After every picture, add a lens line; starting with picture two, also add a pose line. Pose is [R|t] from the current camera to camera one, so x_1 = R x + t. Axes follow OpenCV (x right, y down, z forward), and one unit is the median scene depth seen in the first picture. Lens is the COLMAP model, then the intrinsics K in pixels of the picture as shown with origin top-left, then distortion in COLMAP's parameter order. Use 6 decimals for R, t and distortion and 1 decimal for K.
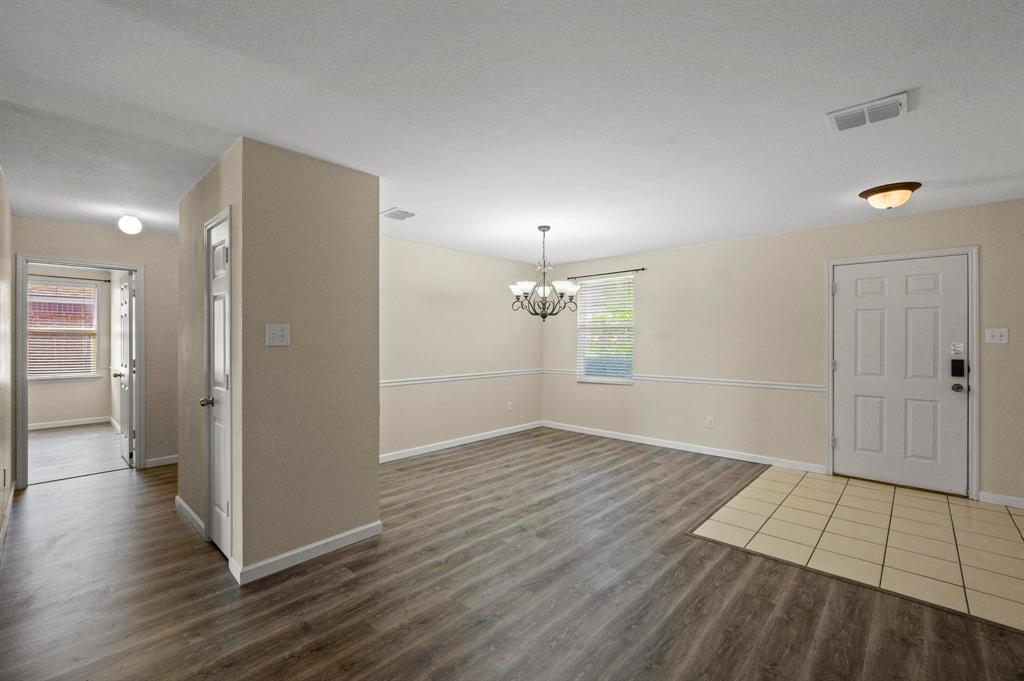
lens RADIAL K [[437.1, 0, 511.2], [0, 437.1, 343.4], [0, 0, 1]] dist [0.002242, 0.000487]
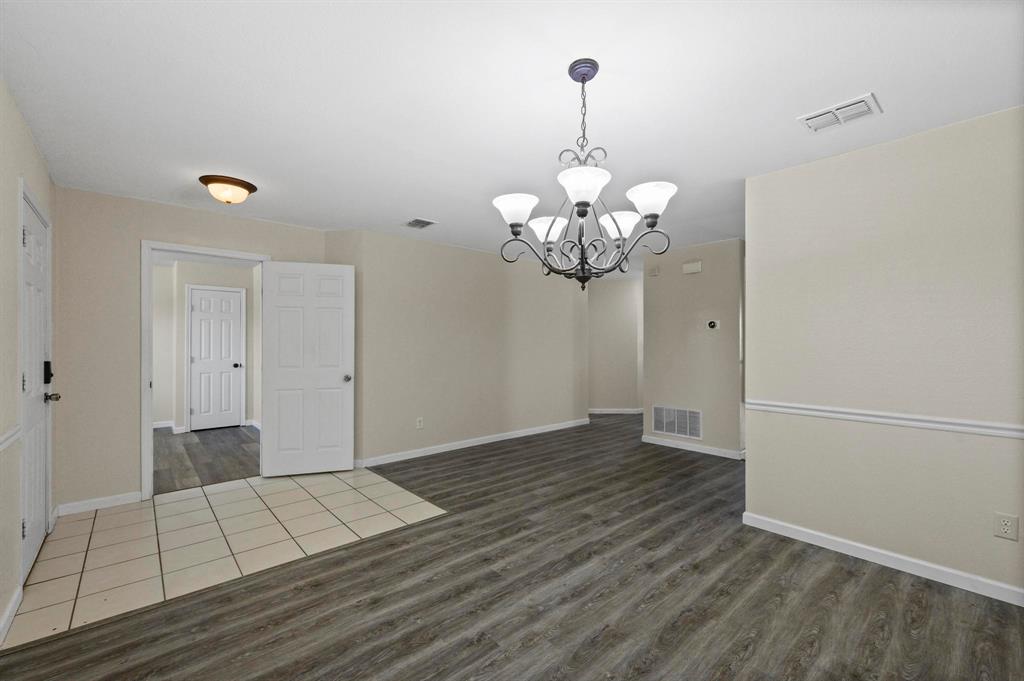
lens RADIAL K [[426.7, 0, 516.2], [0, 426.7, 338.8], [0, 0, 1]] dist [0.000503, -0.000521]
pose [[-0.996325, 0.001250, 0.085646, 0.123966], [0.001259, 0.999999, 0.000051, -0.002607], [-0.085646, 0.000159, -0.996326, 1.685317]]
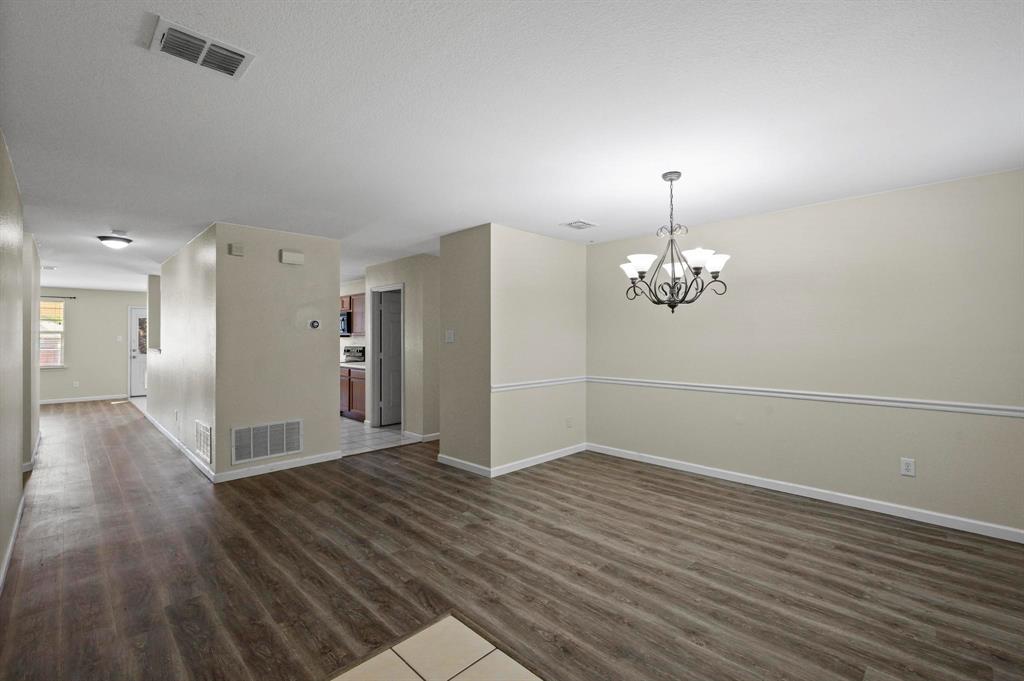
lens RADIAL K [[449.6, 0, 514.2], [0, 449.6, 340.5], [0, 0, 1]] dist [0.001467, -0.000074]
pose [[-0.033969, 0.006370, -0.999403, 0.928136], [-0.006997, 0.999954, 0.006611, -0.011808], [0.999398, 0.007217, -0.033923, 0.921702]]
